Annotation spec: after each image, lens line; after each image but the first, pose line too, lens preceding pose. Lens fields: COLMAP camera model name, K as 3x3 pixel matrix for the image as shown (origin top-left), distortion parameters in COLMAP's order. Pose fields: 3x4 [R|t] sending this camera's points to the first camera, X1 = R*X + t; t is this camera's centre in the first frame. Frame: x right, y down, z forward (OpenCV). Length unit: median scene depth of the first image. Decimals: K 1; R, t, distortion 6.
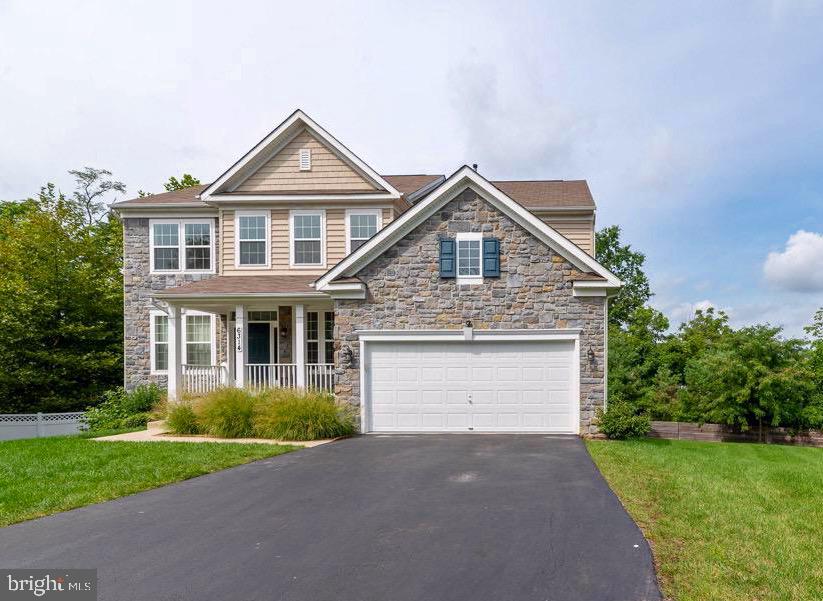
lens RADIAL K [[461.8, 0, 541.2], [0, 461.8, 375.8], [0, 0, 1]] dist [0.001959, 0.000108]
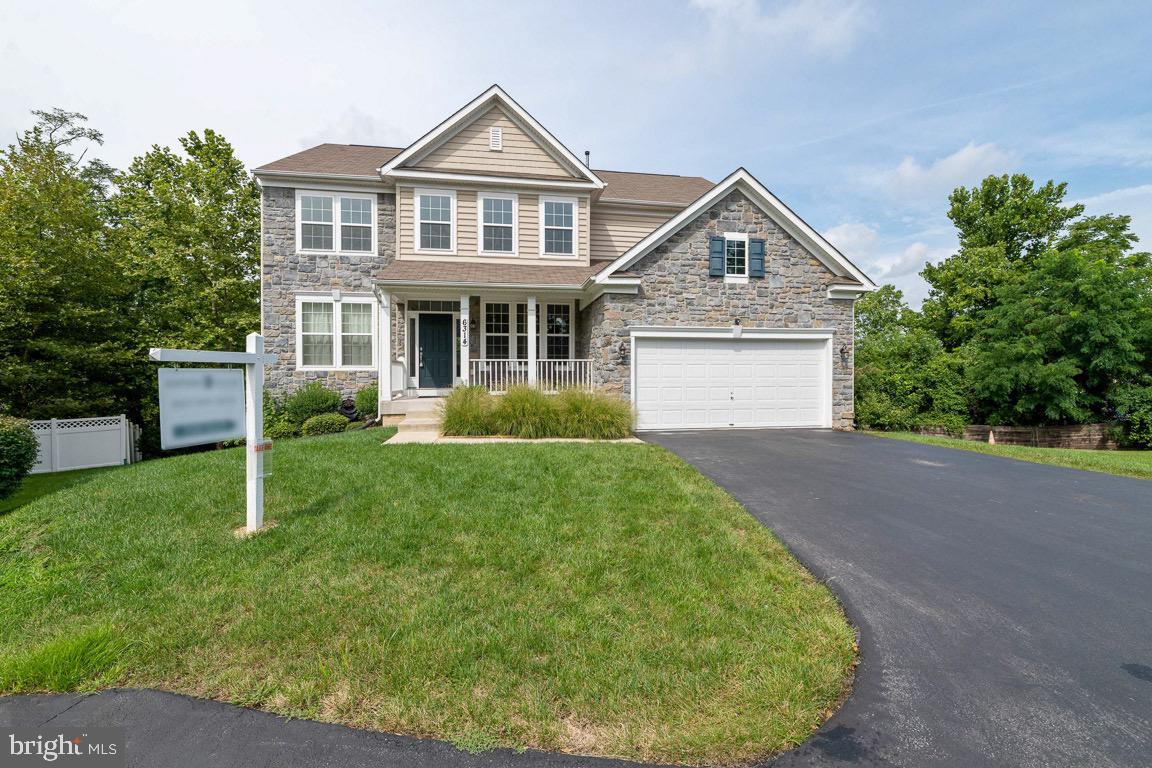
lens RADIAL K [[498.2, 0, 576.1], [0, 498.2, 374.6], [0, 0, 1]] dist [-0.003008, -0.000334]
pose [[0.980462, 0.001420, 0.196705, -0.549077], [-0.001892, 0.999996, 0.002209, 0.002186], [-0.196701, -0.002538, 0.980460, -0.009027]]
